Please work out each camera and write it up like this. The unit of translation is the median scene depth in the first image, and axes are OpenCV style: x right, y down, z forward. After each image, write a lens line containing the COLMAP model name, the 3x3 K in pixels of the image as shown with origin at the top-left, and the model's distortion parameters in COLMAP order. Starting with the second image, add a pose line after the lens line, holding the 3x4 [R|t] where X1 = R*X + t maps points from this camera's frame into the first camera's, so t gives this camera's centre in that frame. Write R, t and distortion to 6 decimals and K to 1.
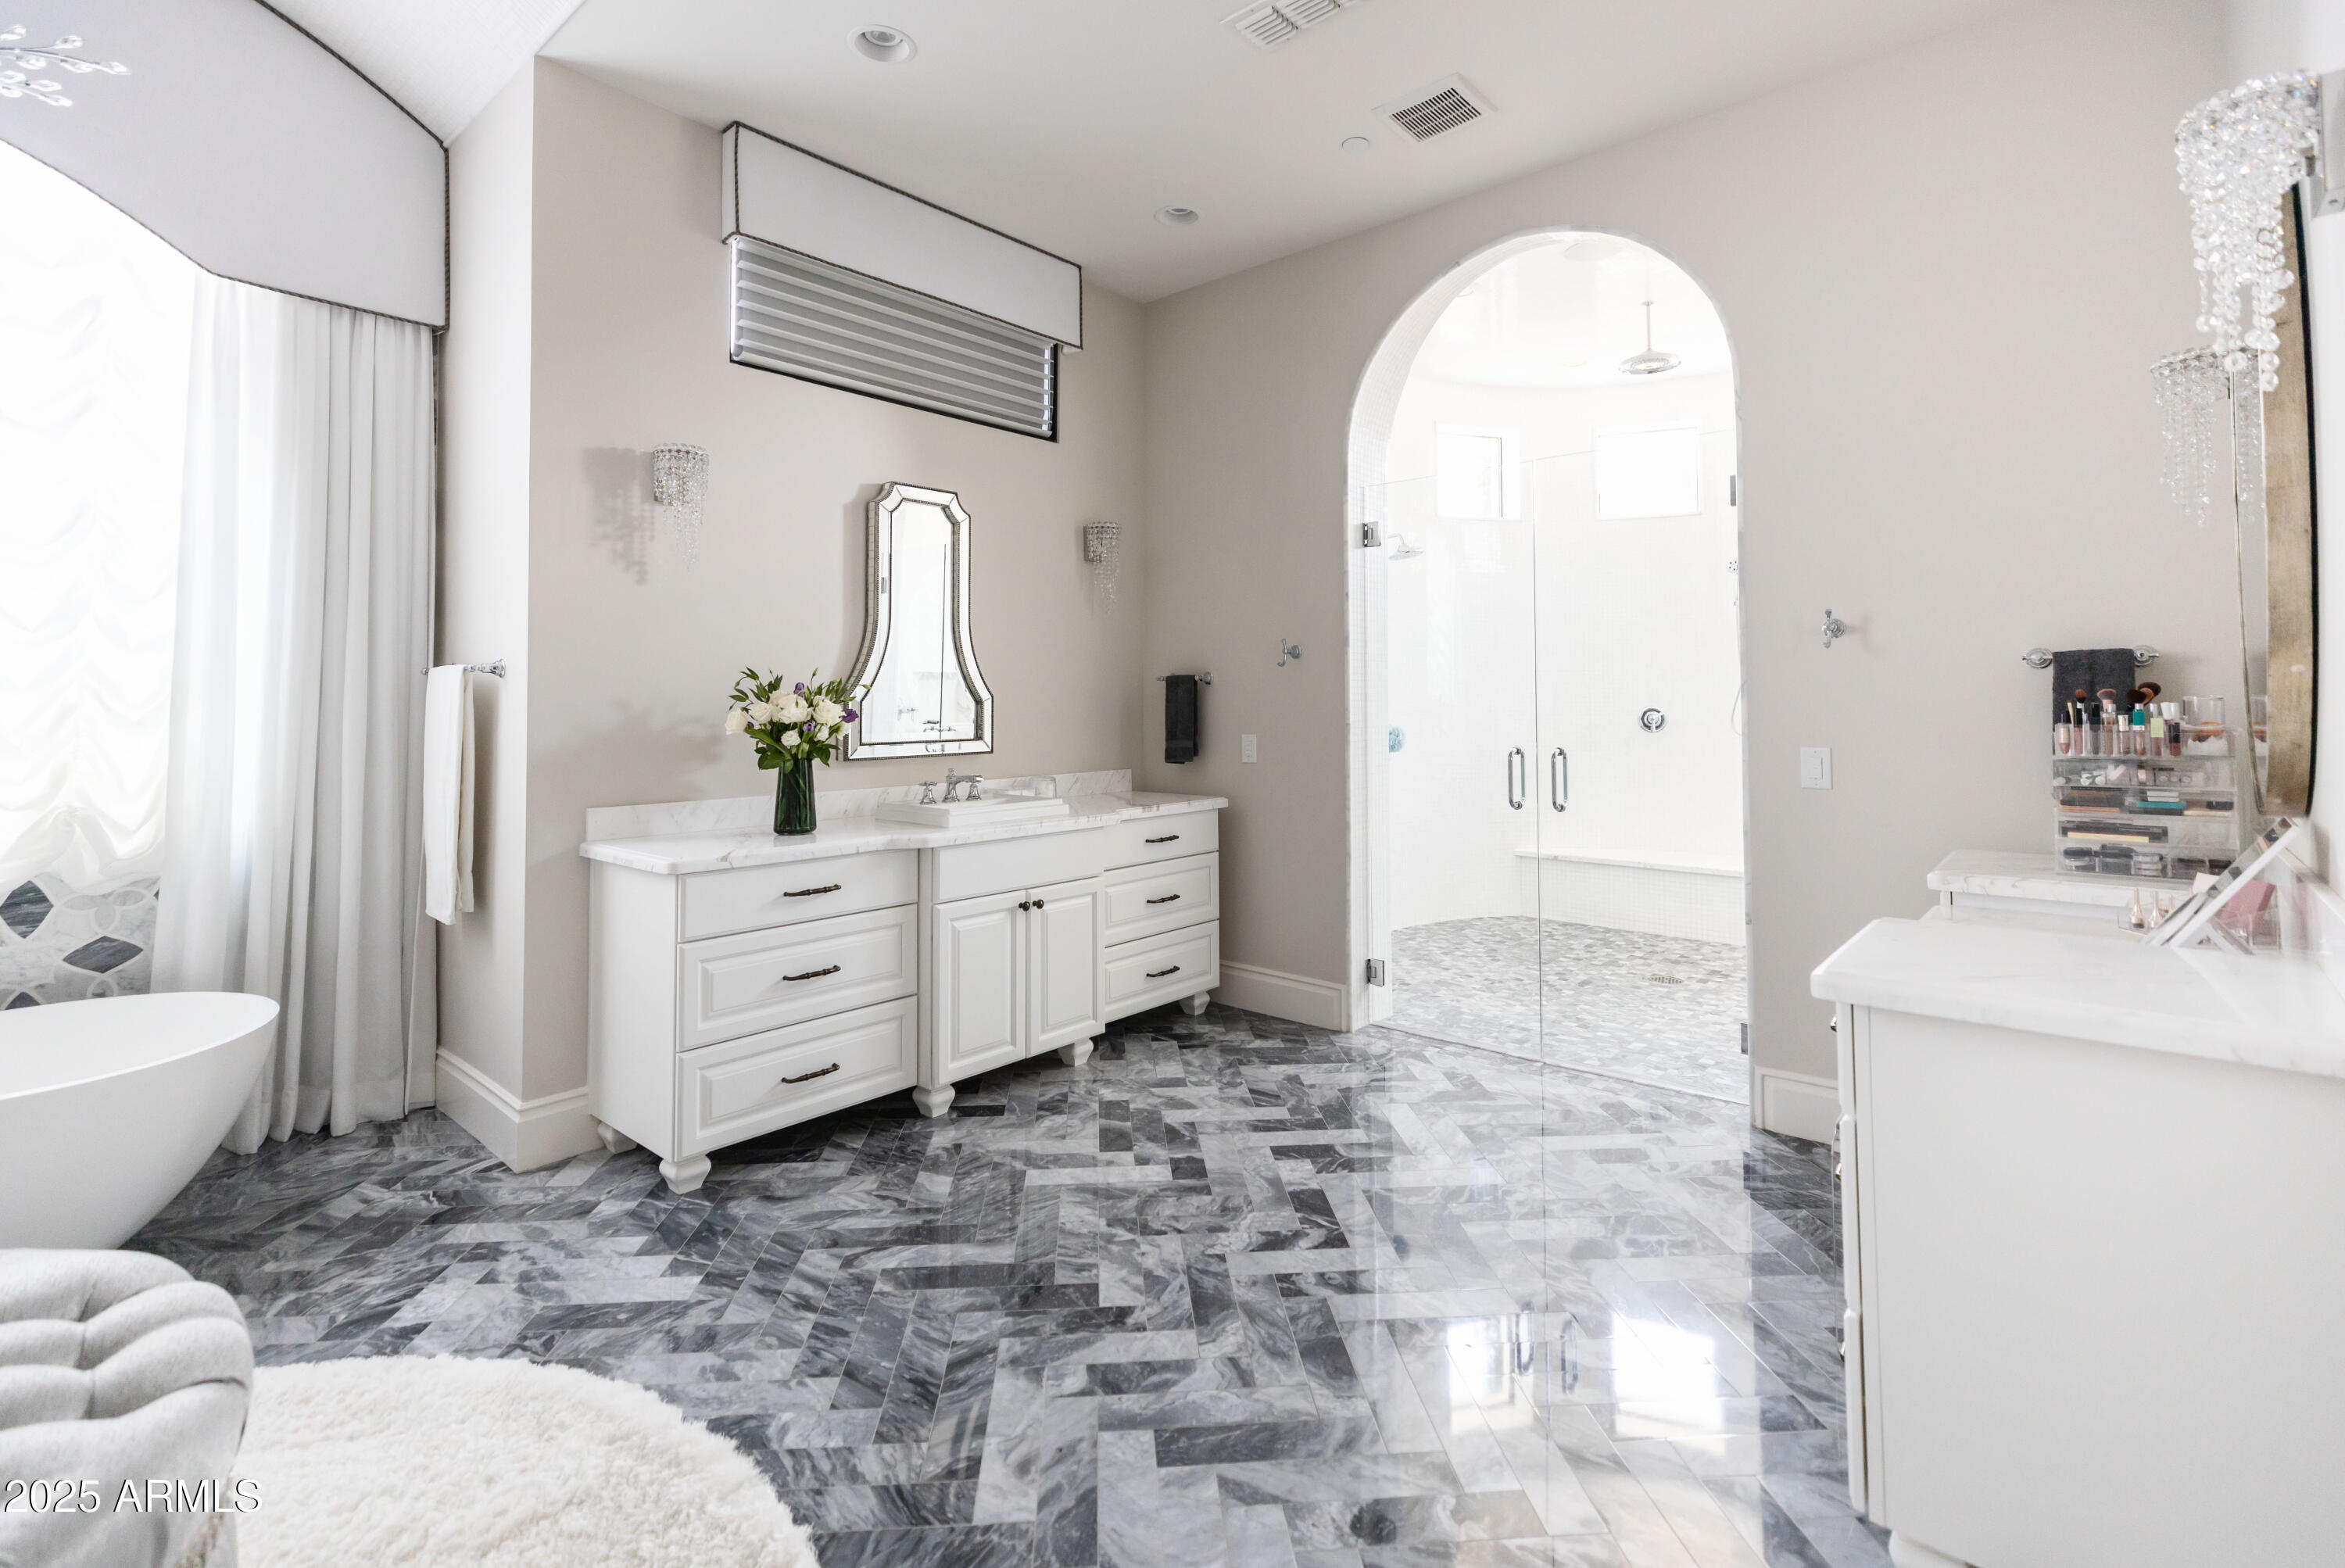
lens RADIAL K [[1087.2, 0, 1181.1], [0, 1087.2, 668.9], [0, 0, 1]] dist [0.008438, -0.002159]
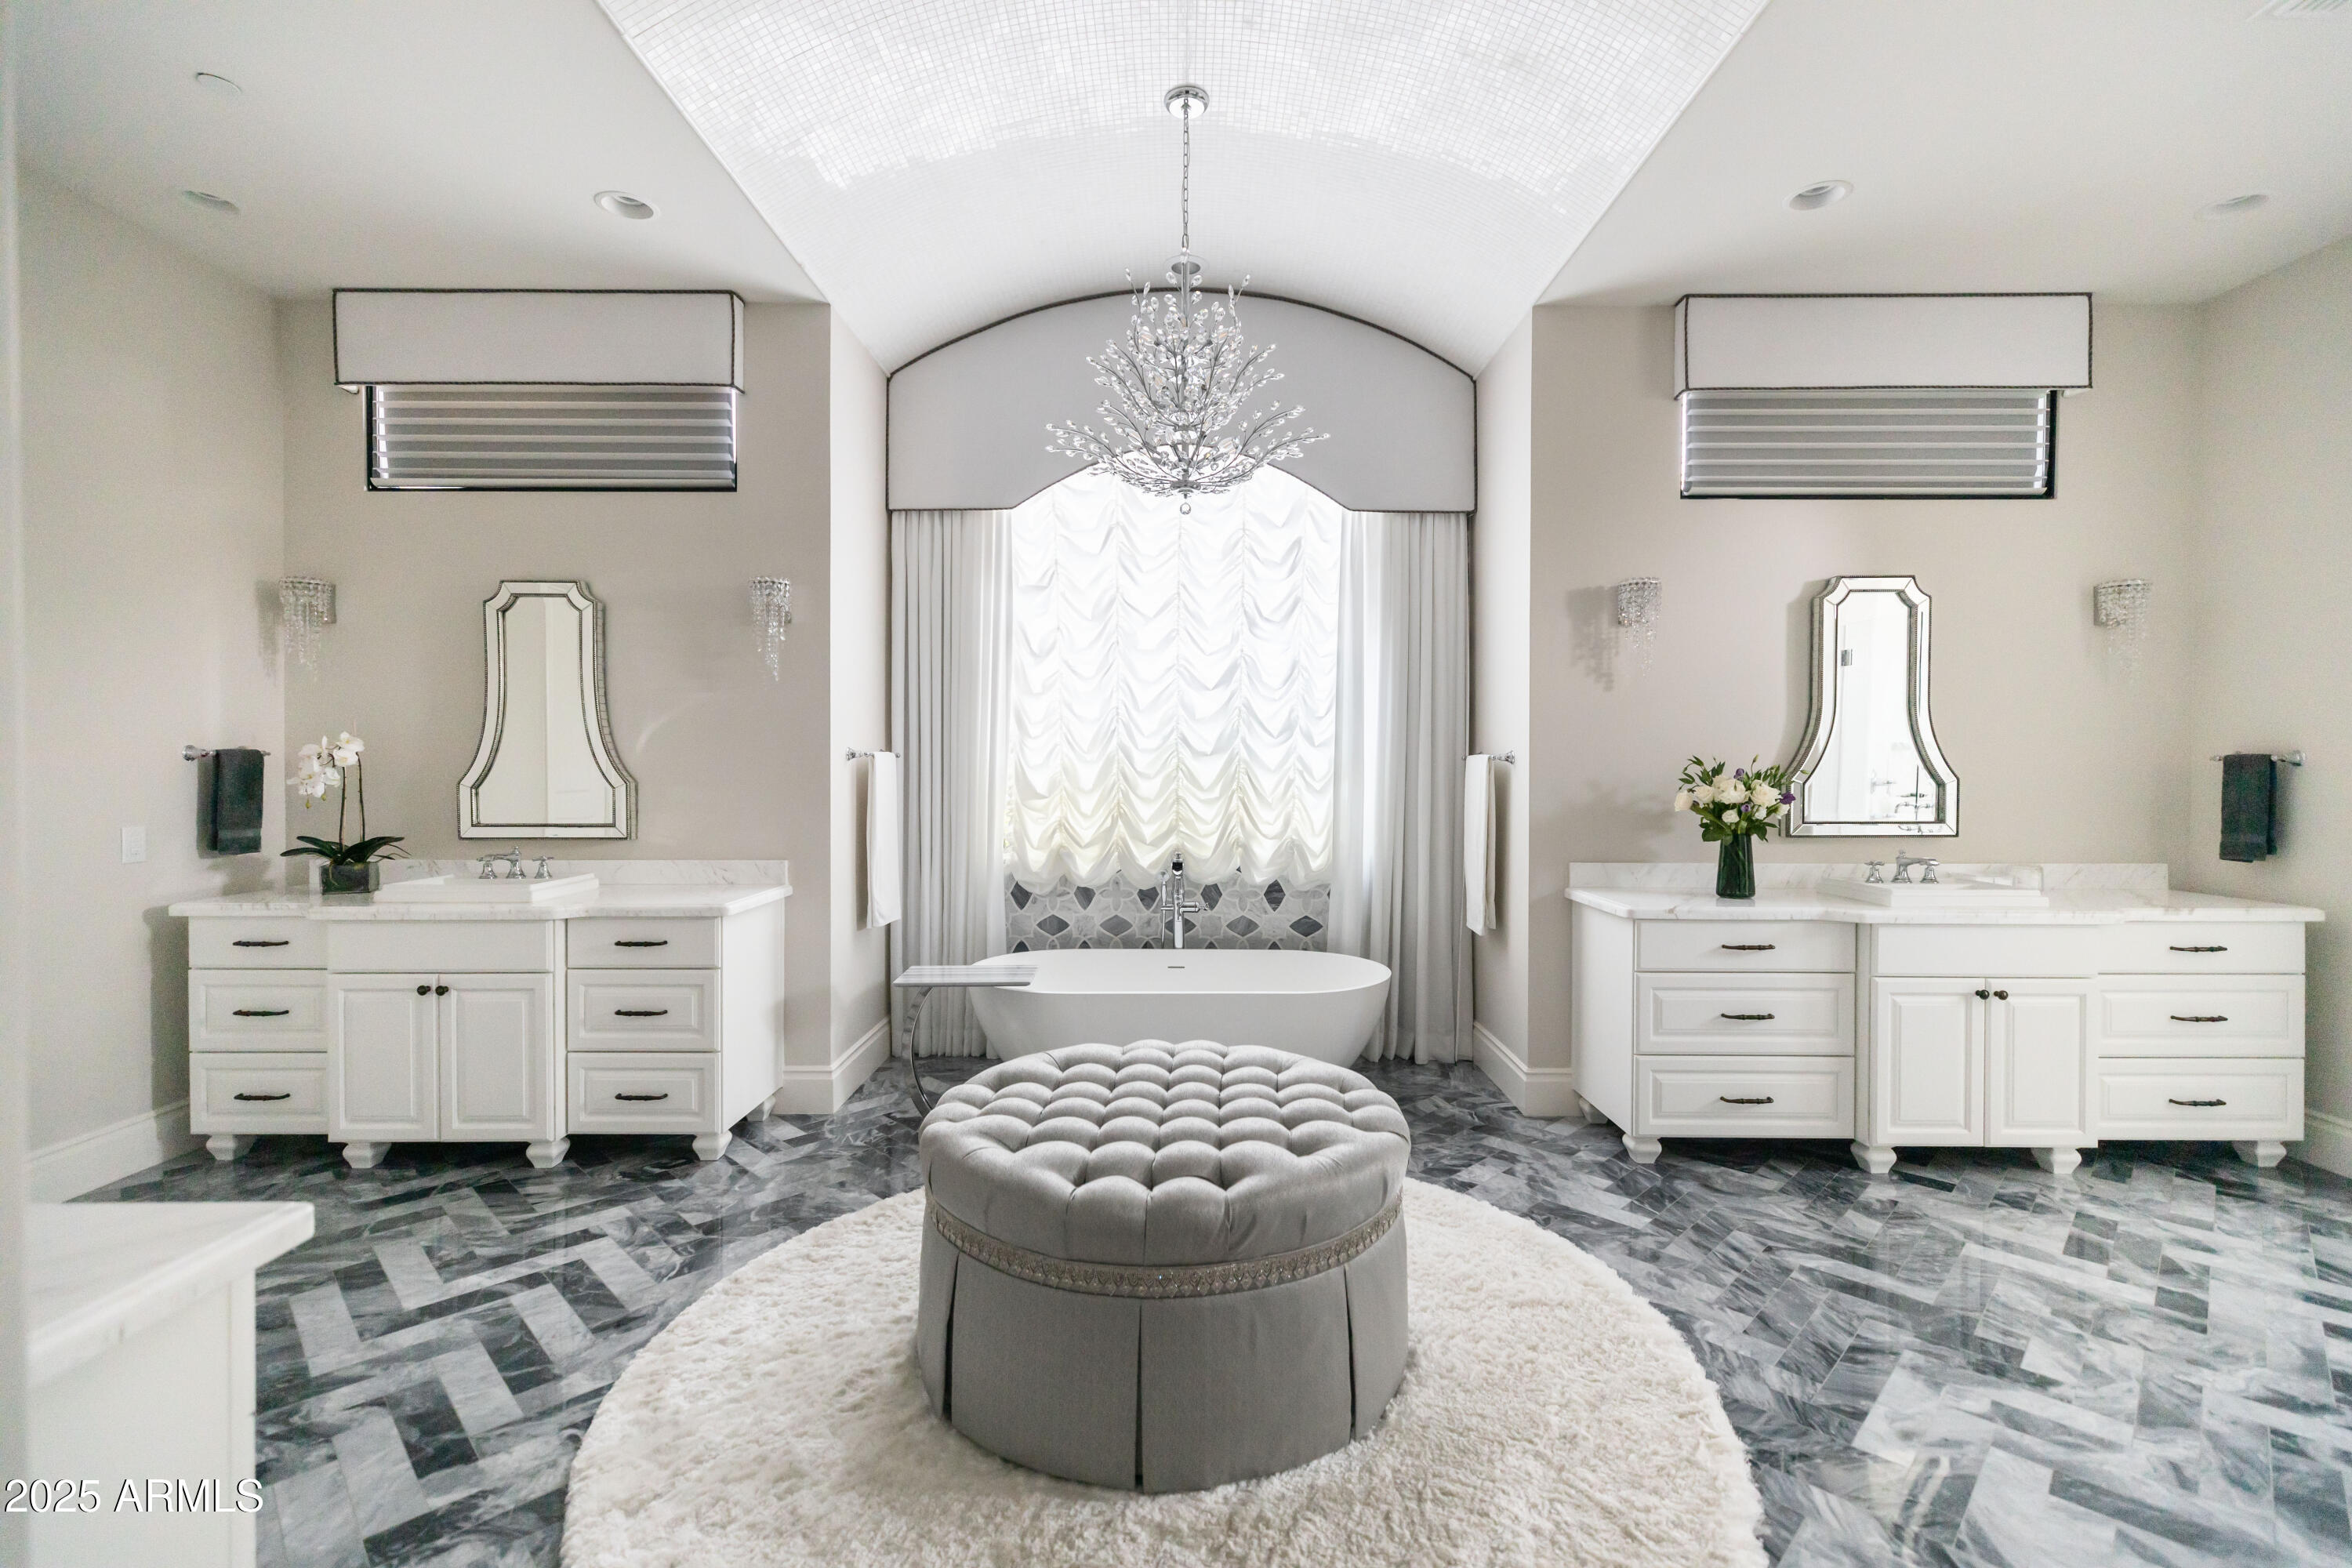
lens RADIAL K [[1090.5, 0, 1172.3], [0, 1090.5, 772.4], [0, 0, 1]] dist [0.008438, -0.002159]
pose [[0.658429, 0.015837, -0.752476, 0.135777], [0.017655, 0.999178, 0.036478, -0.038653], [0.752436, -0.037303, 0.657609, -0.236200]]
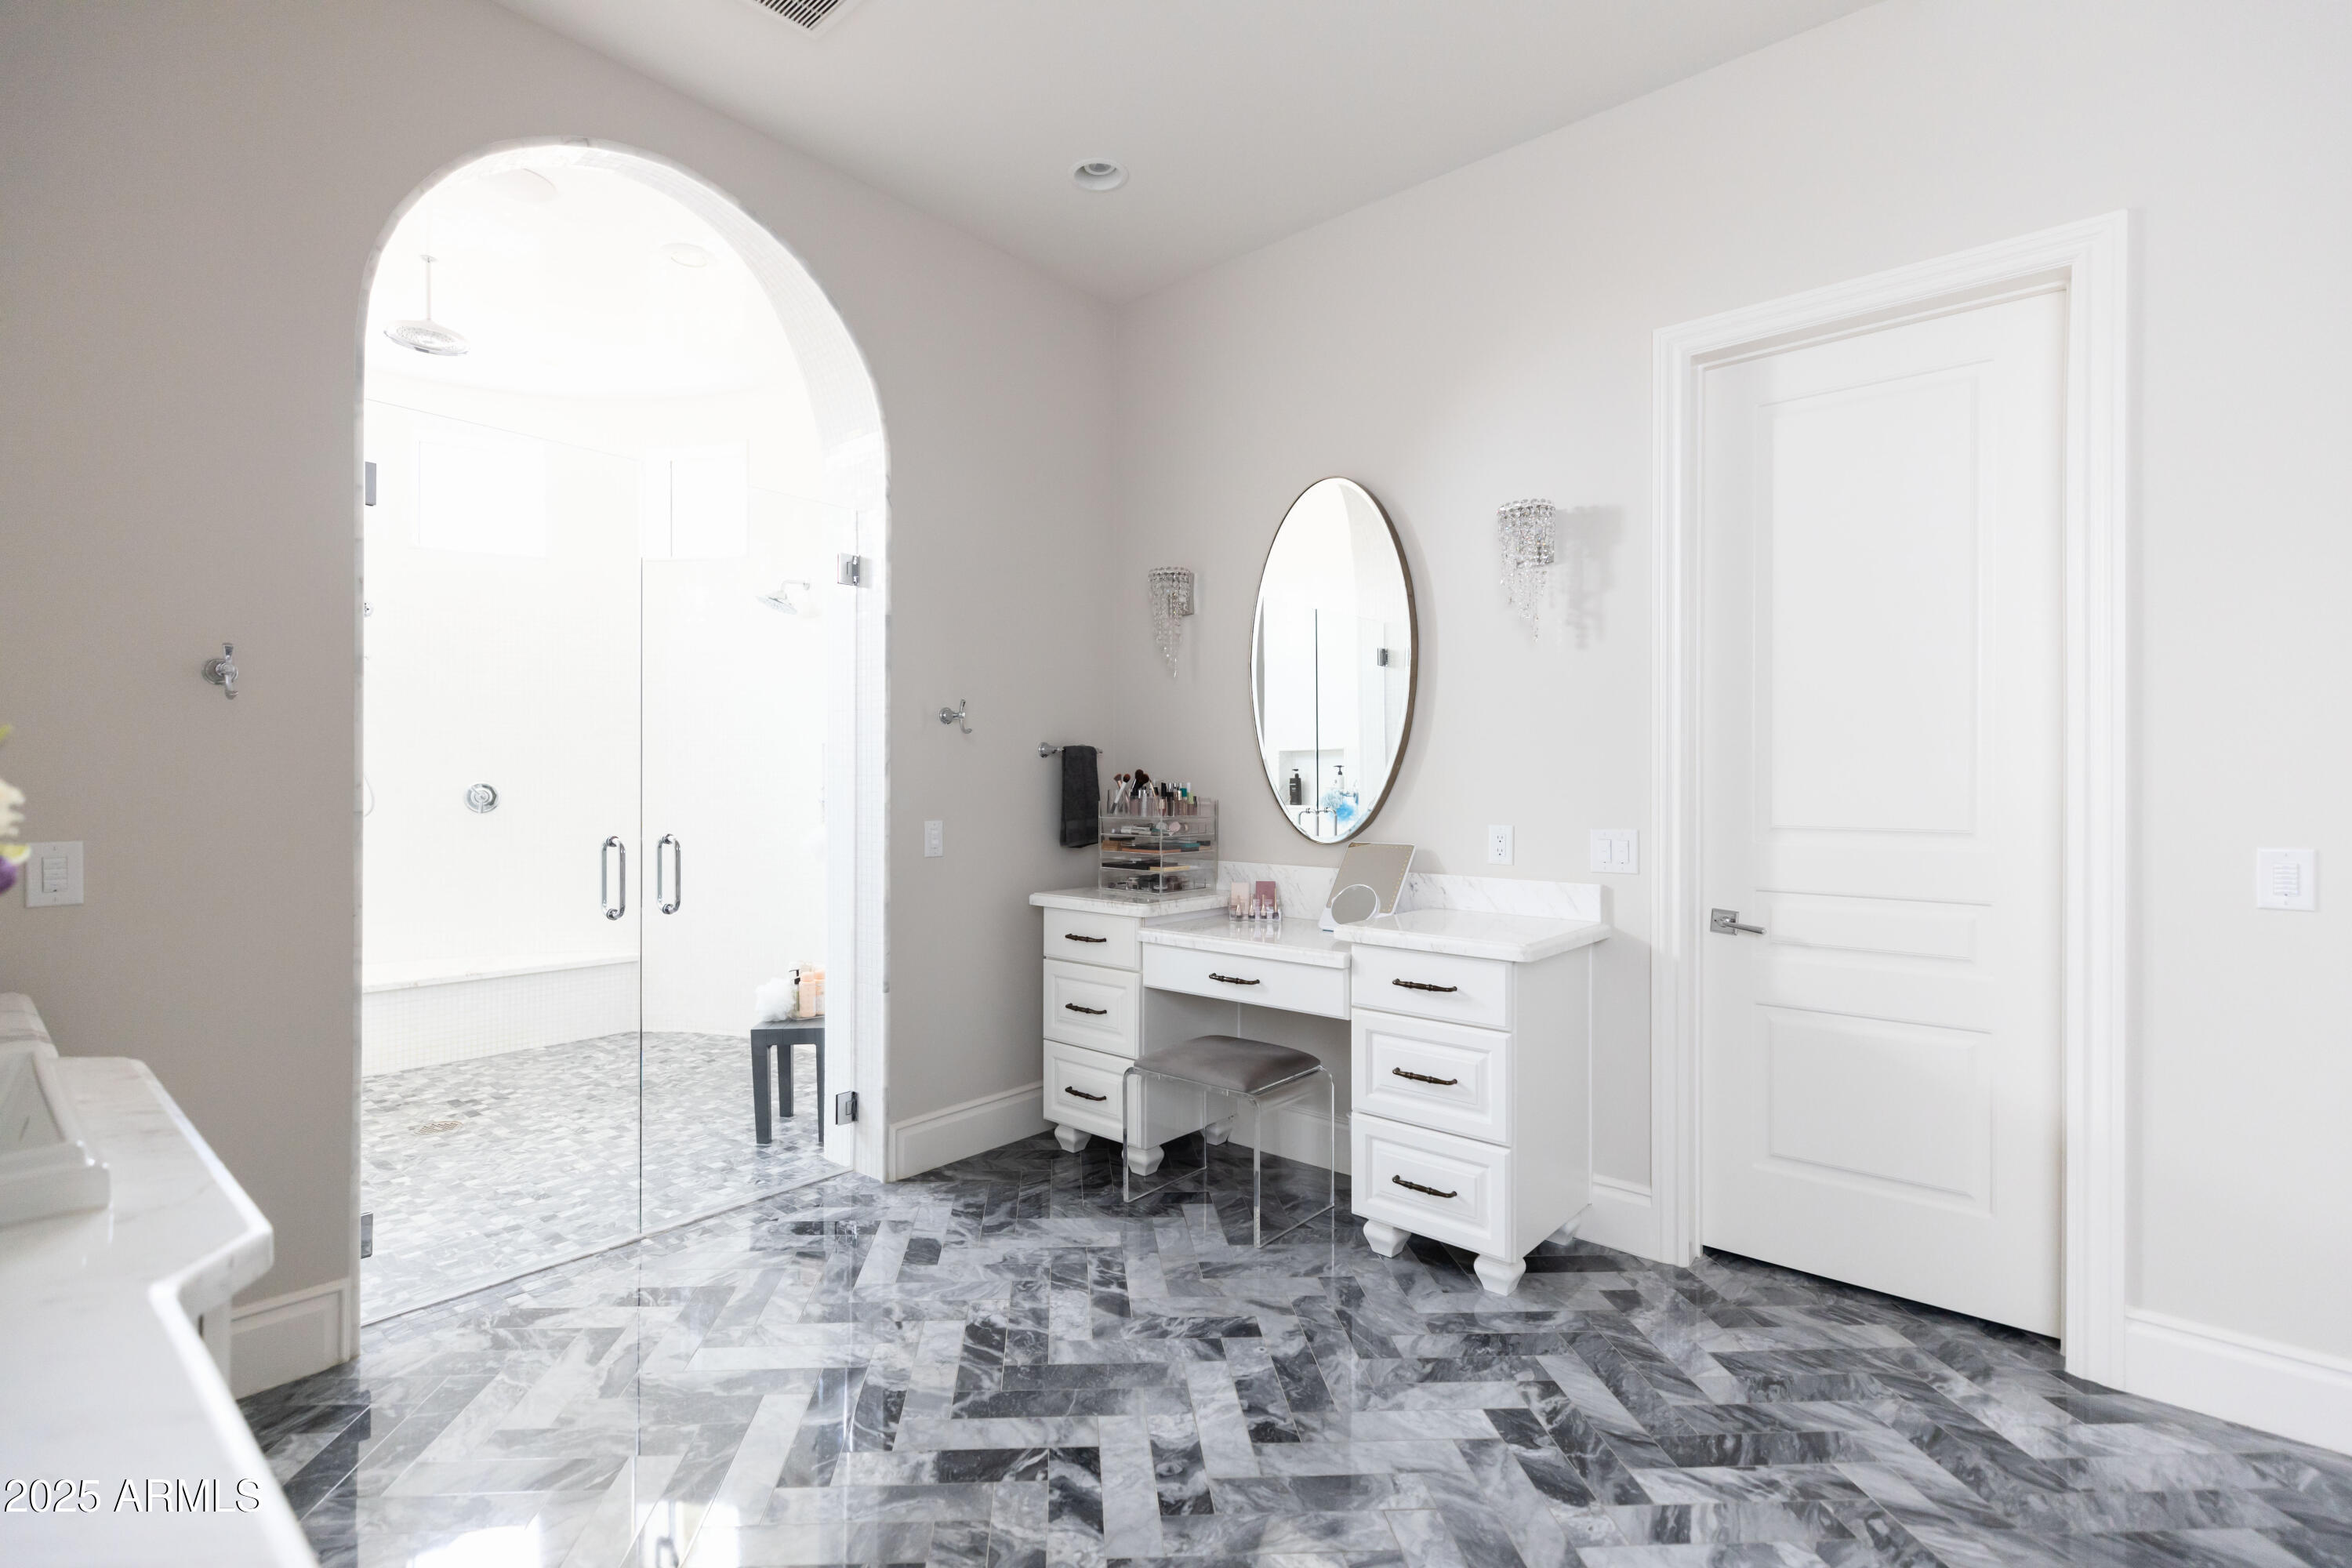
lens RADIAL K [[1090.5, 0, 1102.0], [0, 1090.5, 778.7], [0, 0, 1]] dist [0.008438, -0.002159]
pose [[0.025587, 0.004865, 0.999661, -0.575698], [-0.038642, 0.999246, -0.003874, 0.028961], [-0.998925, -0.038530, 0.025756, 0.859822]]
